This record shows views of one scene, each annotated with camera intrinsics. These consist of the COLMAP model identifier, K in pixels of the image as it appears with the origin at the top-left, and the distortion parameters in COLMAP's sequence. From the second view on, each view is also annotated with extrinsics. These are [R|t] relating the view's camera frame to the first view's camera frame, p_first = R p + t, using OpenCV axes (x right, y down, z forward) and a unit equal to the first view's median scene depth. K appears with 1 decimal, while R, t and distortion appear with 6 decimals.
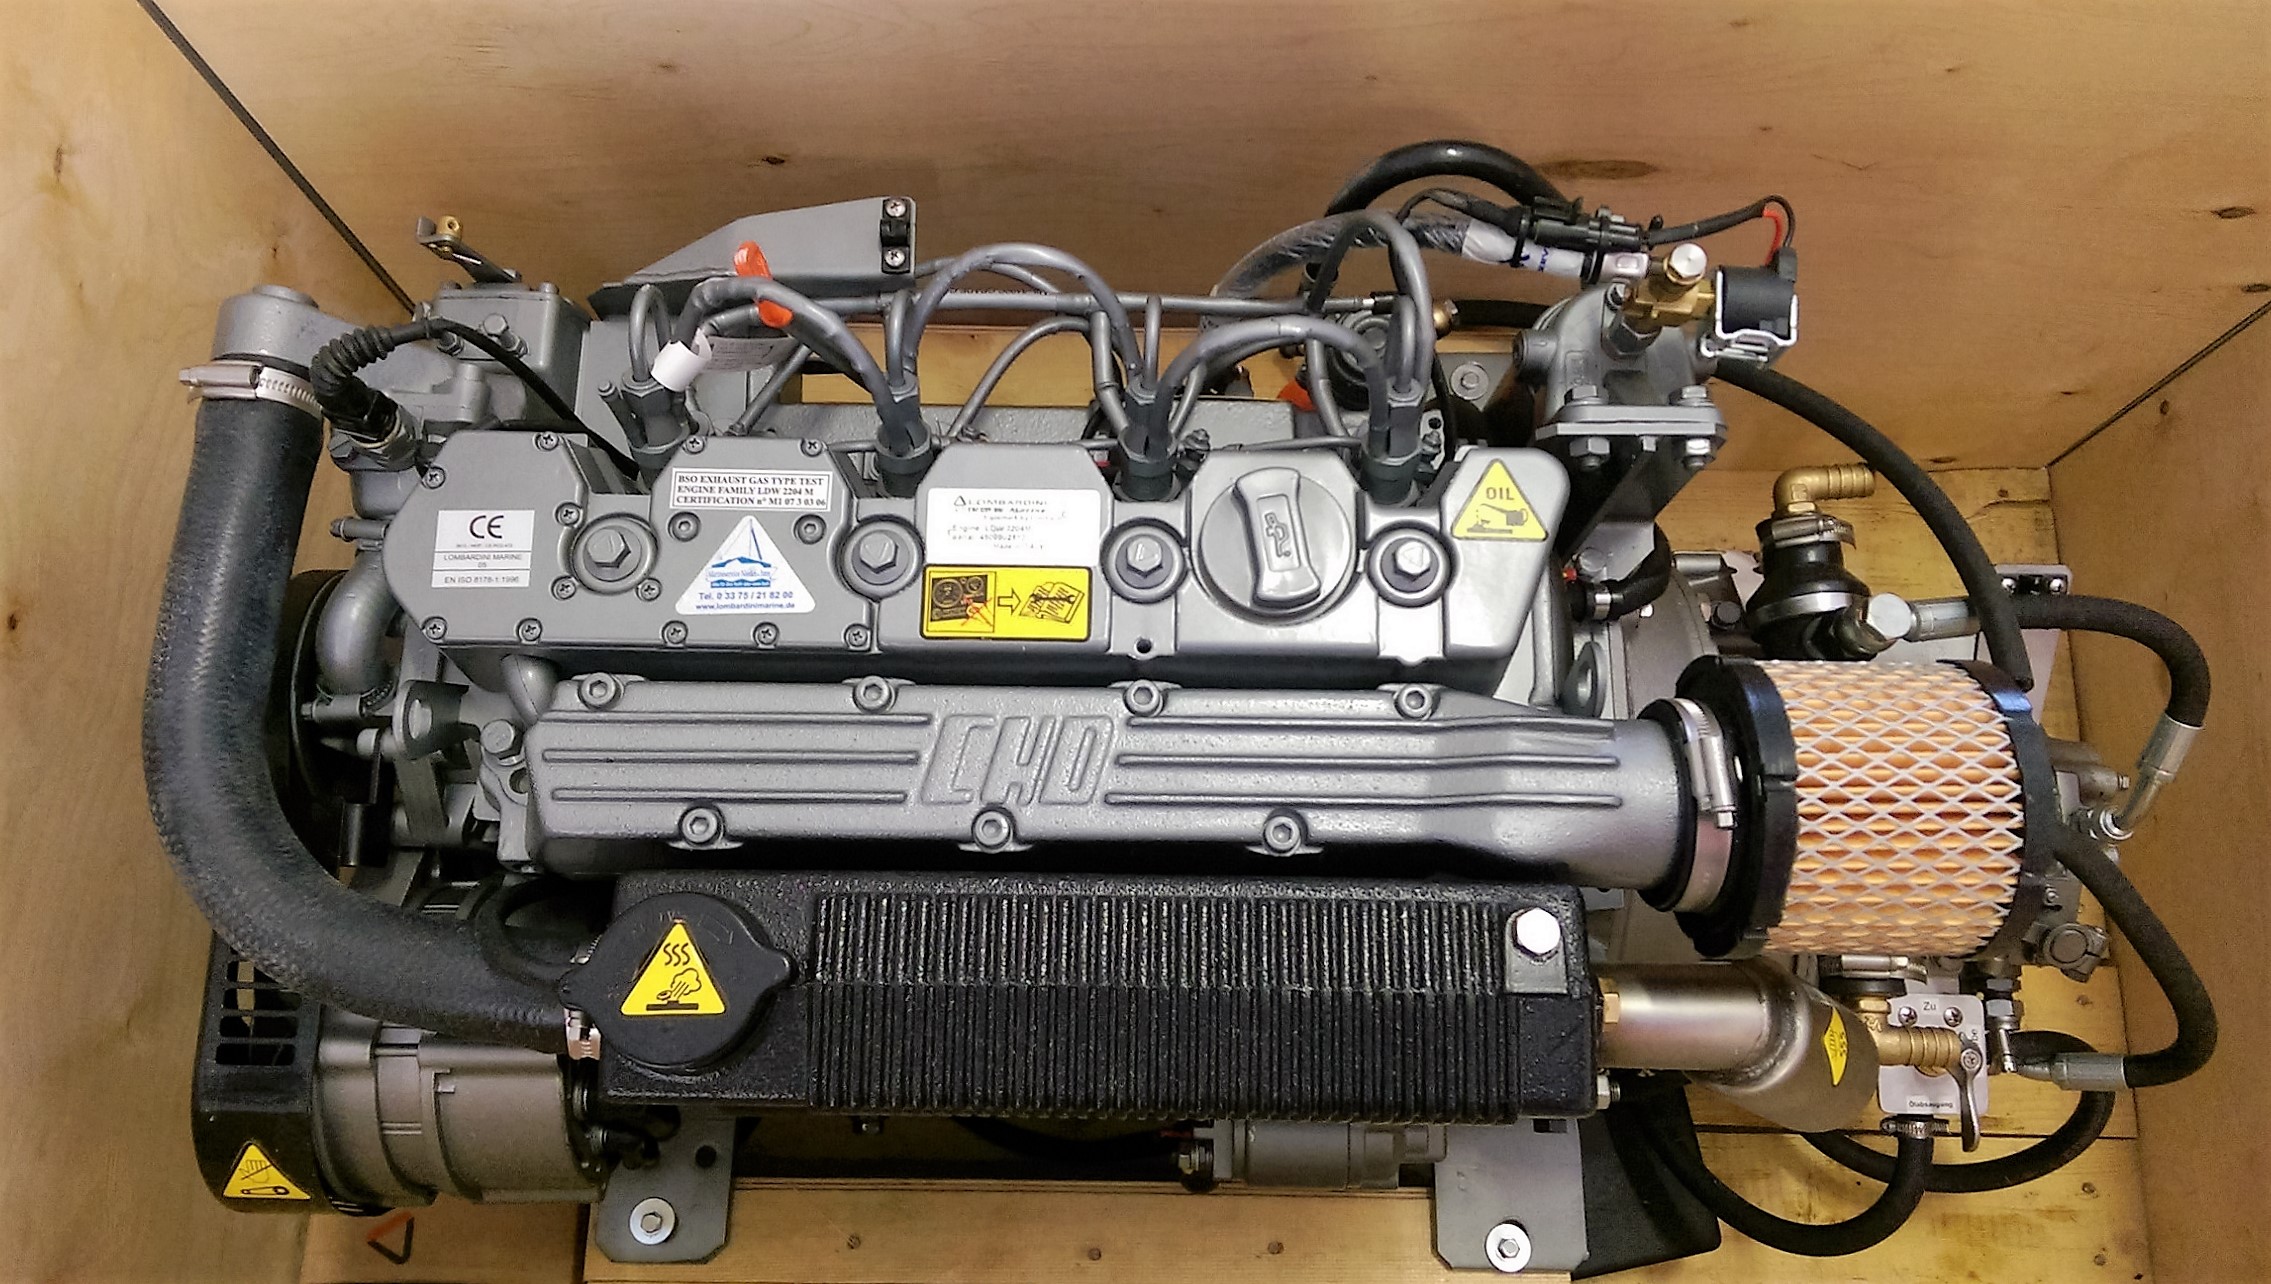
lens RADIAL K [[1605.3, 0, 1135.5], [0, 1605.3, 642.0], [0, 0, 1]] dist [0.082457, -0.068081]
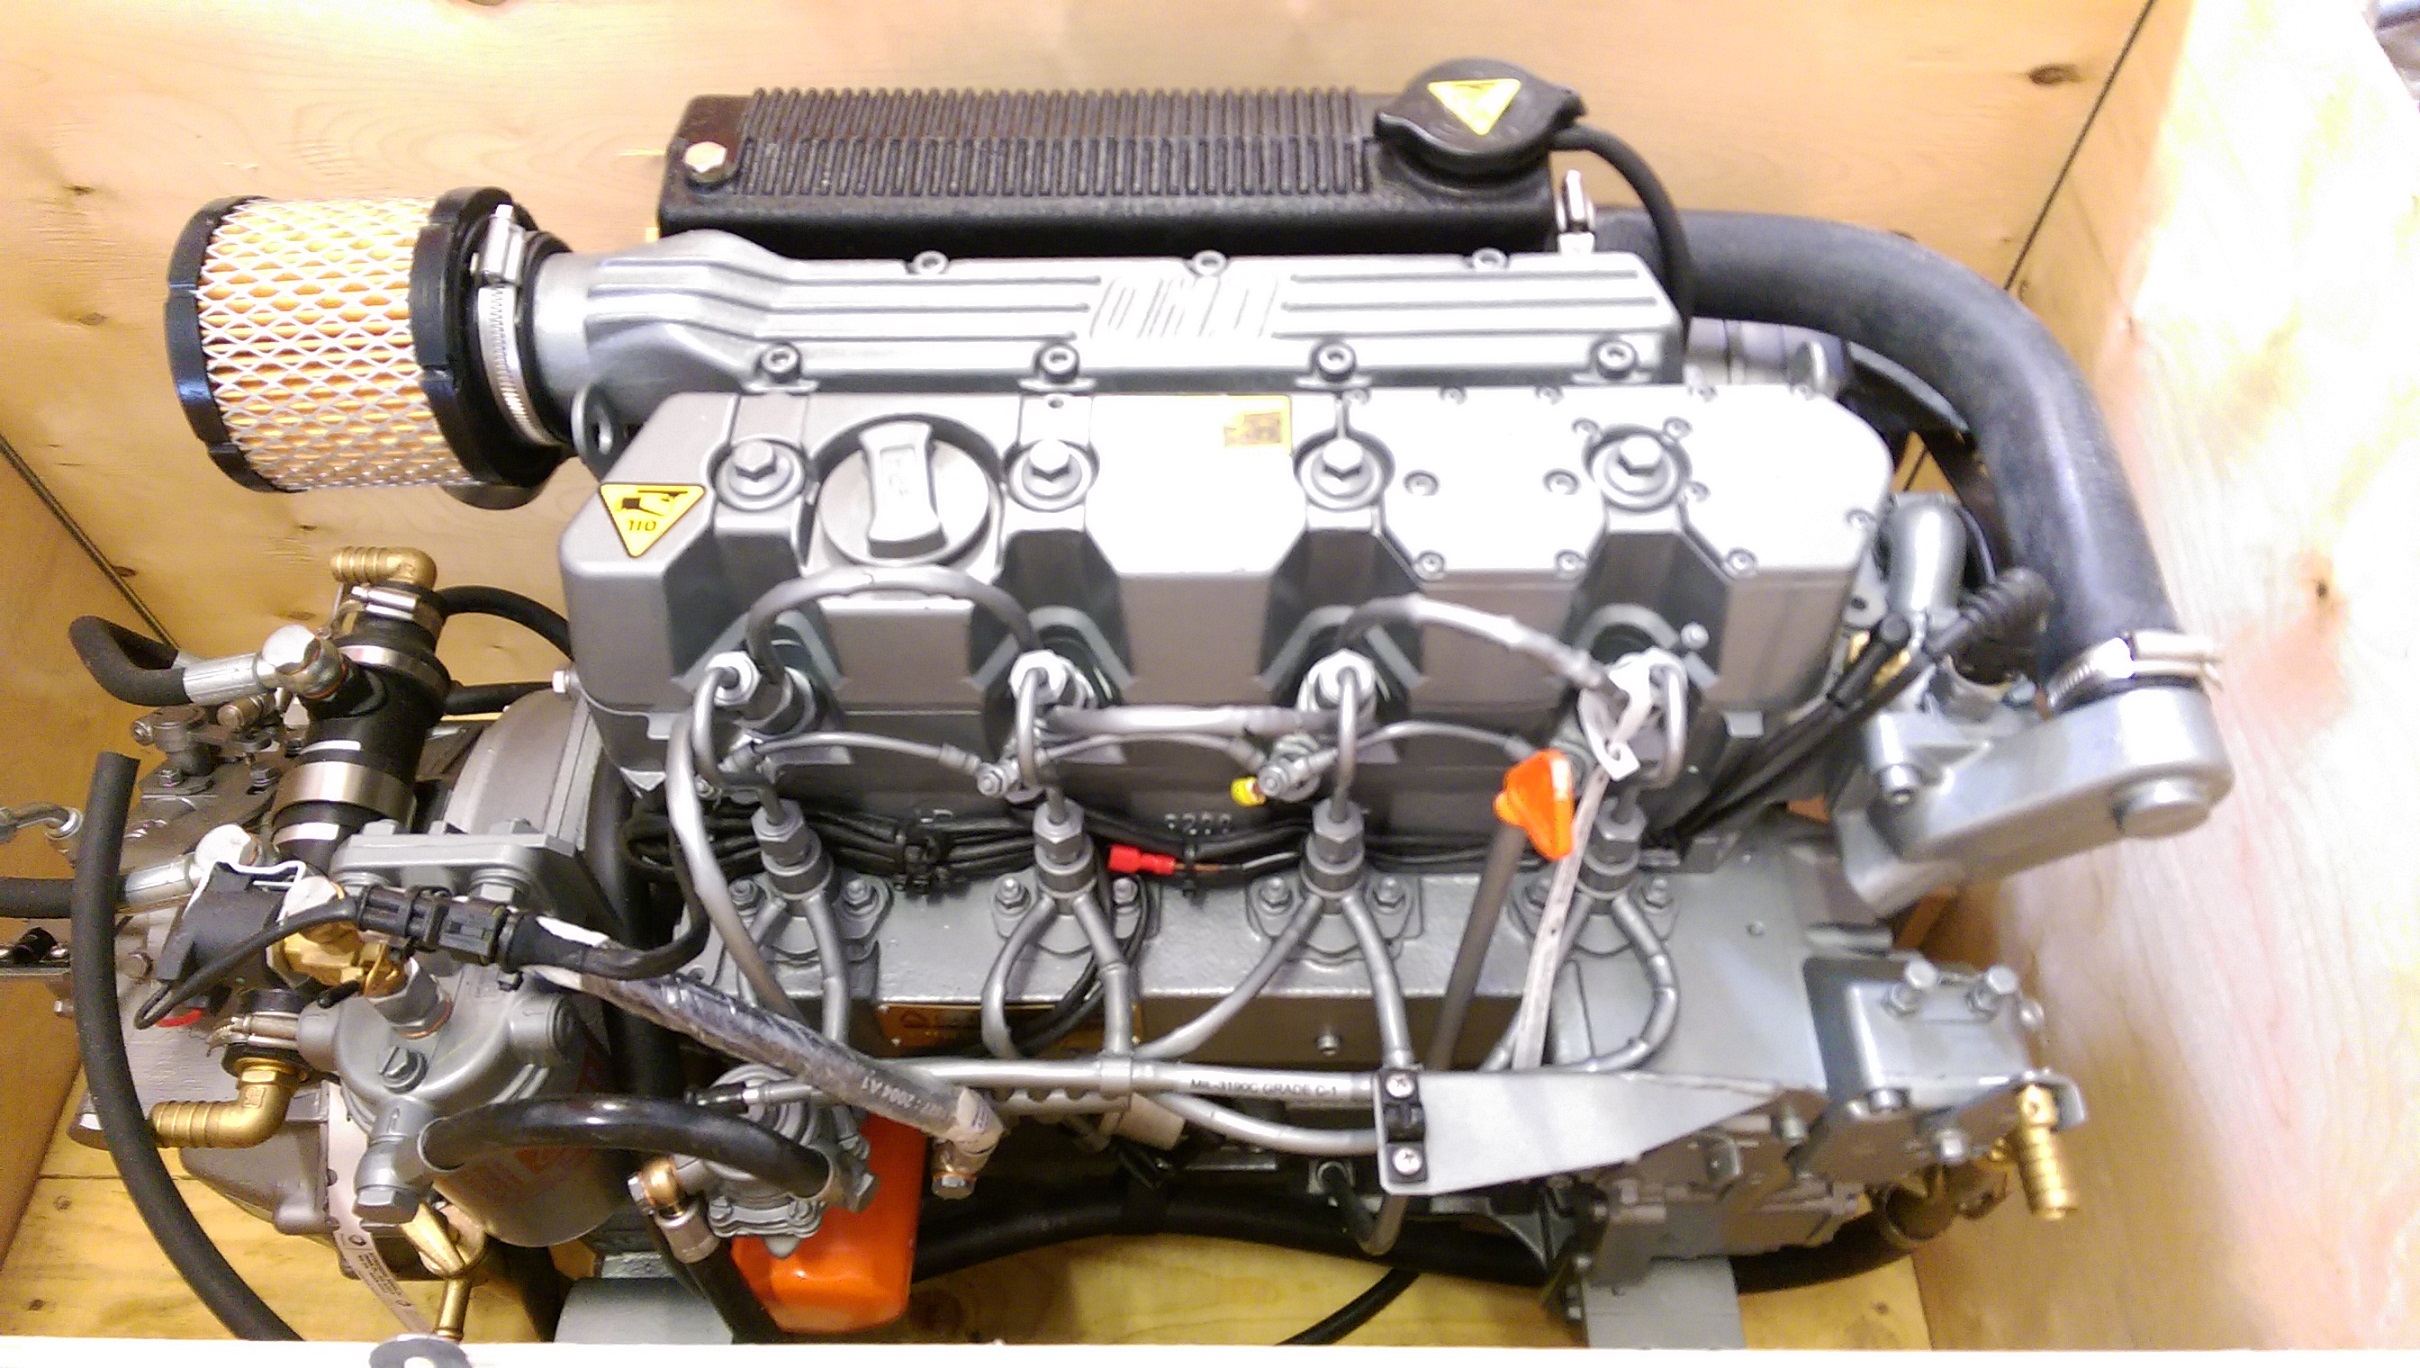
lens RADIAL K [[1710.6, 0, 1210.0], [0, 1710.6, 684.0], [0, 0, 1]] dist [0.082457, -0.068081]
pose [[-0.999819, 0.005837, 0.018096, -0.101457], [0.009387, -0.676136, 0.736717, -0.843665], [0.016536, 0.736754, 0.675959, 0.431794]]
